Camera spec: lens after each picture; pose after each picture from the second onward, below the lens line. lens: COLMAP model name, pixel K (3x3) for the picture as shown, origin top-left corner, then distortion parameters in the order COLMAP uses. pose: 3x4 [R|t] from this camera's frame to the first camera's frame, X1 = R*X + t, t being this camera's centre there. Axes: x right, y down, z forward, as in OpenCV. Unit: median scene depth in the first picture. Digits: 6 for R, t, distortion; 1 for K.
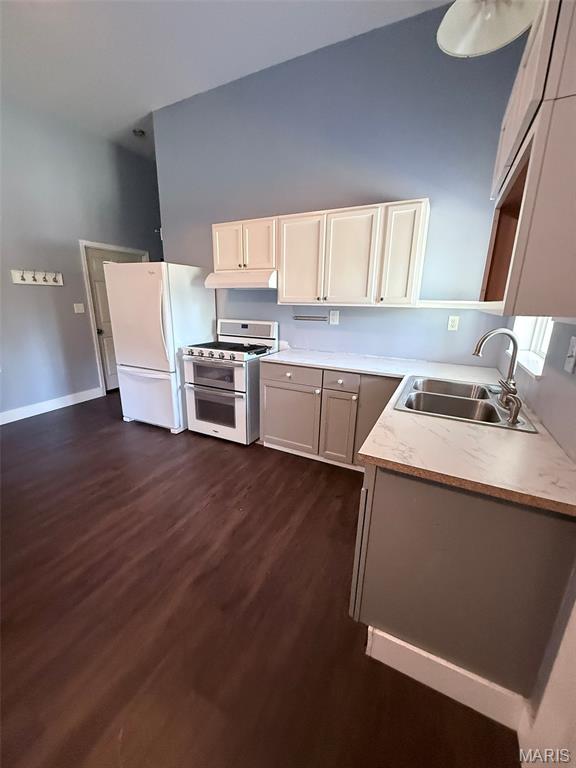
lens RADIAL K [[304.8, 0, 287.5], [0, 304.8, 382.4], [0, 0, 1]] dist [0.002694, -0.000053]
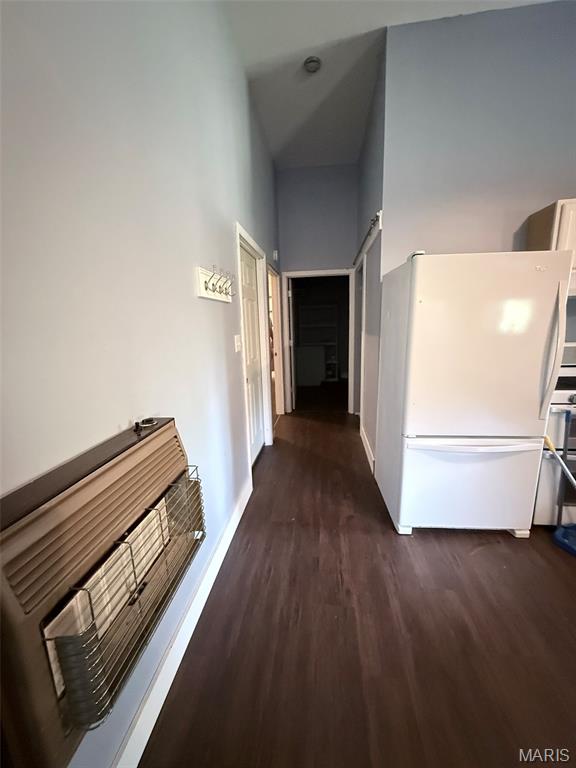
lens RADIAL K [[304.8, 0, 287.5], [0, 304.8, 382.4], [0, 0, 1]] dist [0.002694, -0.000053]
pose [[0.932255, -0.108367, 0.345193, -1.105818], [0.133711, 0.989738, -0.050400, -0.185531], [-0.336188, 0.093142, 0.937178, 0.646541]]
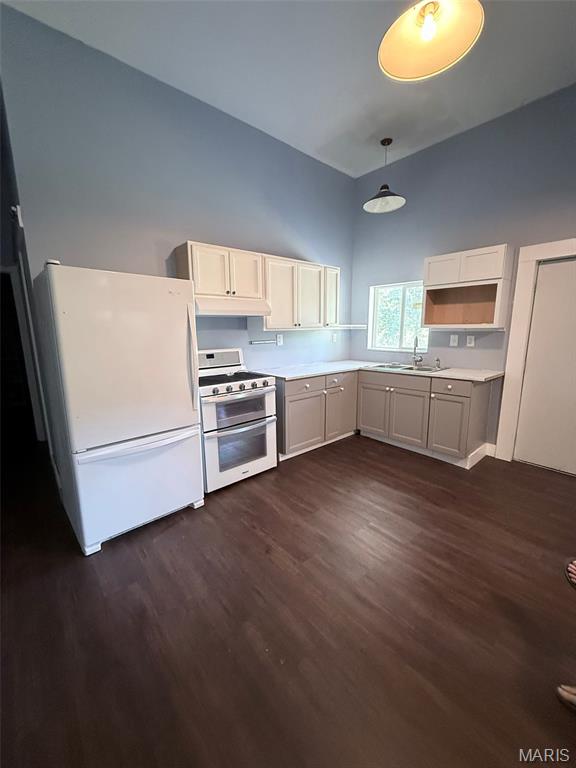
lens RADIAL K [[307.8, 0, 289.0], [0, 307.8, 382.9], [0, 0, 1]] dist [0.010605, -0.000012]
pose [[0.369862, -0.185277, 0.910426, -1.044659], [0.254990, 0.962529, 0.092291, -0.154674], [-0.893411, 0.198015, 0.403247, 0.510121]]
